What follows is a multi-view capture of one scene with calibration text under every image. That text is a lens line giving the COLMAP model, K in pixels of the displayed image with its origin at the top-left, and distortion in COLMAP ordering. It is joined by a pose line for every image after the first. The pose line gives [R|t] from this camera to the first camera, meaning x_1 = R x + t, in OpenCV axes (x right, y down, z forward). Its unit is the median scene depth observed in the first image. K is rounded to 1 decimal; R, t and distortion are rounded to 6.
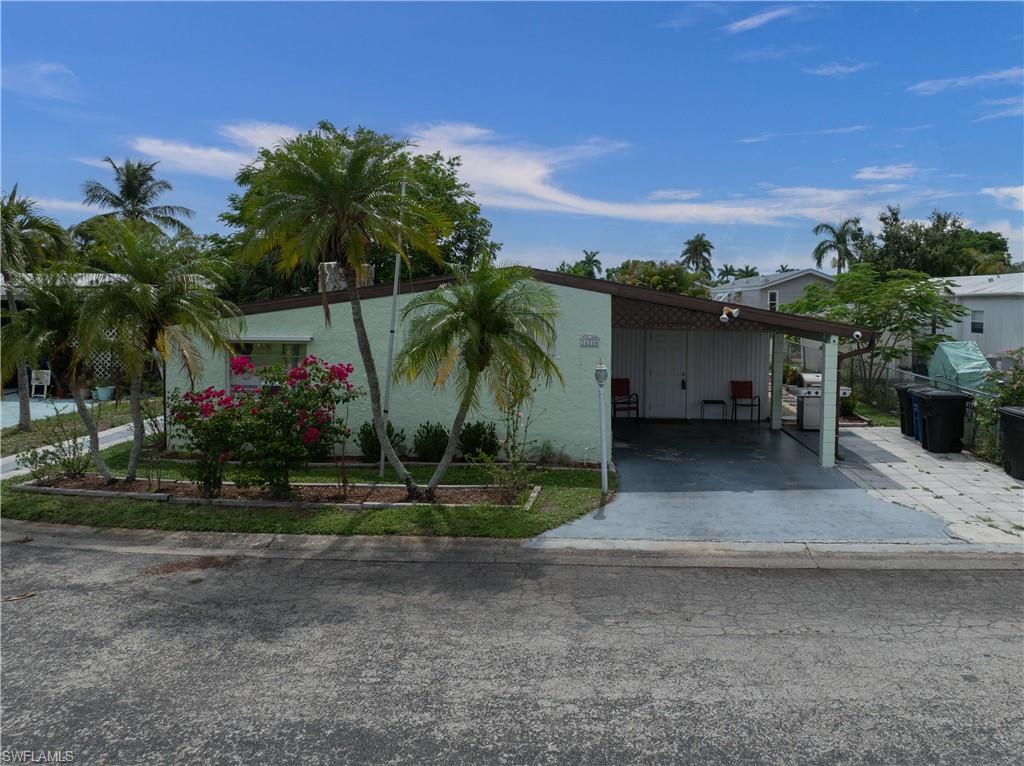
lens RADIAL K [[739.2, 0, 600.9], [0, 739.2, 343.6], [0, 0, 1]] dist [-0.029373, 0.000618]
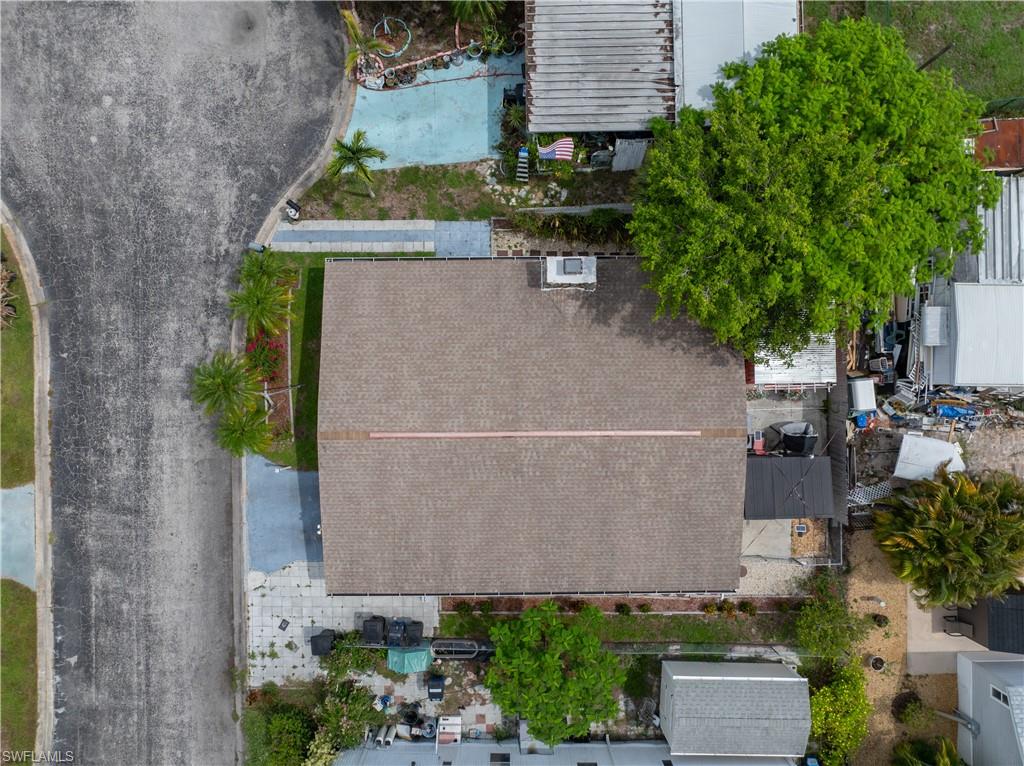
lens RADIAL K [[723.9, 0, 512.0], [0, 723.9, 383.0], [0, 0, 1]] dist [-0.040842, 0.020433]
pose [[0.006278, 0.999953, -0.007397, -0.355618], [-0.035484, 0.007616, 0.999341, -3.176115], [0.999351, -0.006011, 0.035530, 2.134566]]
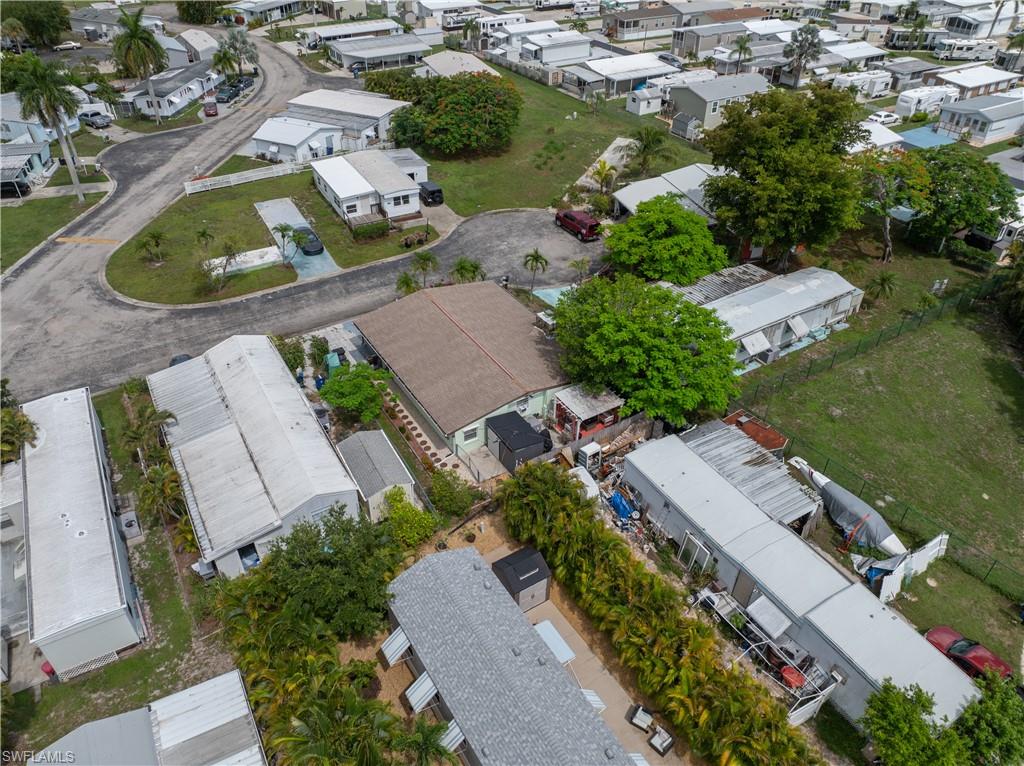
lens RADIAL K [[723.3, 0, 512.0], [0, 723.3, 383.0], [0, 0, 1]] dist [-0.041397, 0.006925]
pose [[-0.851727, 0.305180, -0.425941, 2.207146], [-0.037646, 0.775147, 0.630659, -3.683476], [0.522631, 0.553184, -0.648725, 6.604365]]
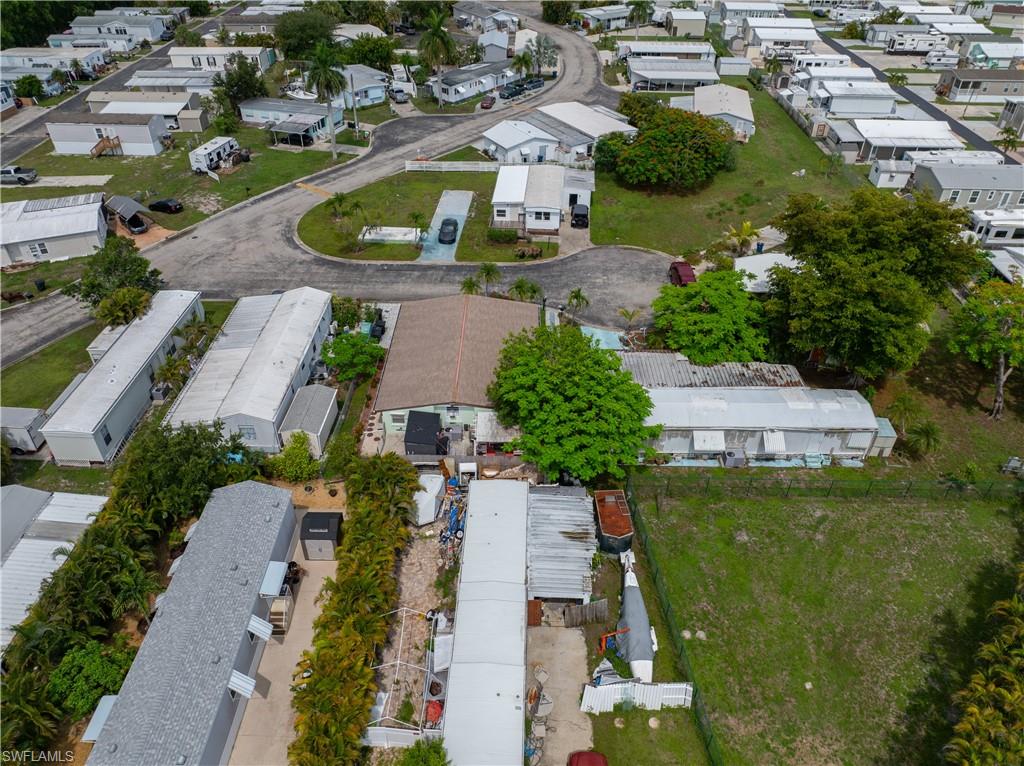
lens RADIAL K [[723.9, 0, 512.0], [0, 723.9, 383.0], [0, 0, 1]] dist [-0.040842, 0.020433]
pose [[-0.999762, -0.021072, 0.005598, -0.691287], [-0.012567, 0.766770, 0.641799, -4.274861], [-0.017816, 0.641576, -0.766853, 7.767466]]
